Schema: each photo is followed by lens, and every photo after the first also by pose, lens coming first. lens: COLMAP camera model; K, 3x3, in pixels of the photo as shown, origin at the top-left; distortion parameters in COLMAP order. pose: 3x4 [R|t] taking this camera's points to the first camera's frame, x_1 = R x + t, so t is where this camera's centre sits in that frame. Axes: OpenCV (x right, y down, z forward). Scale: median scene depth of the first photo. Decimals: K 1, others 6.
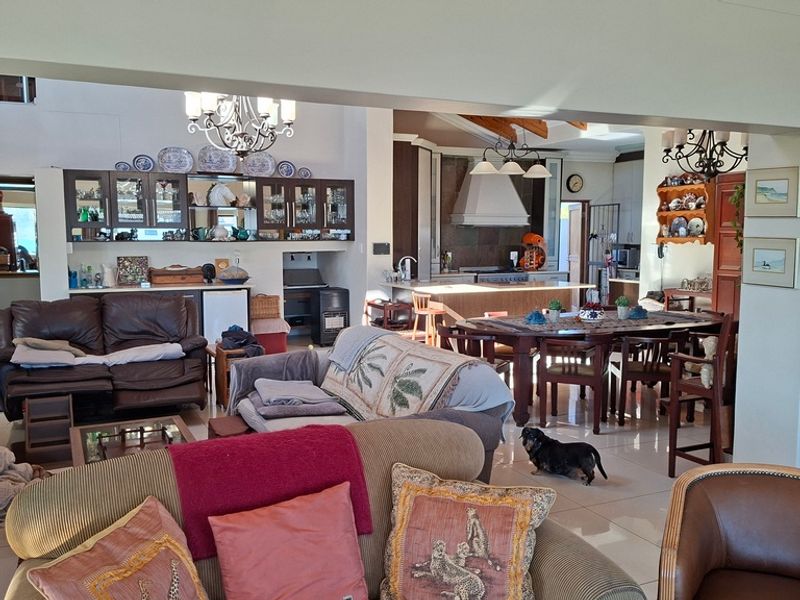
lens RADIAL K [[673.8, 0, 400.8], [0, 673.8, 298.7], [0, 0, 1]] dist [-0.002195, -0.002678]
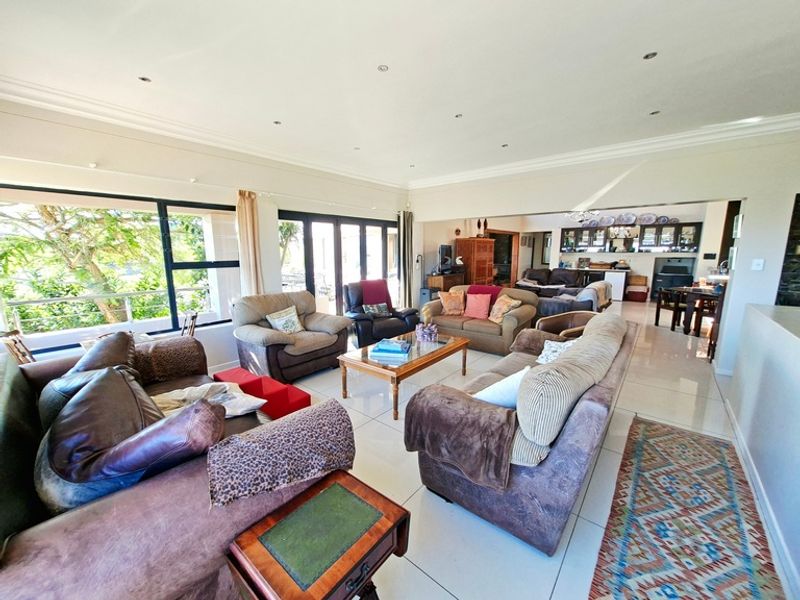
lens RADIAL K [[314.4, 0, 400.9], [0, 314.4, 301.7], [0, 0, 1]] dist [0.002603, 0.000042]
pose [[0.383946, 0.141590, -0.912435, 0.523888], [-0.092958, 0.989080, 0.114367, 0.038933], [0.918664, 0.040908, 0.392915, -0.205756]]
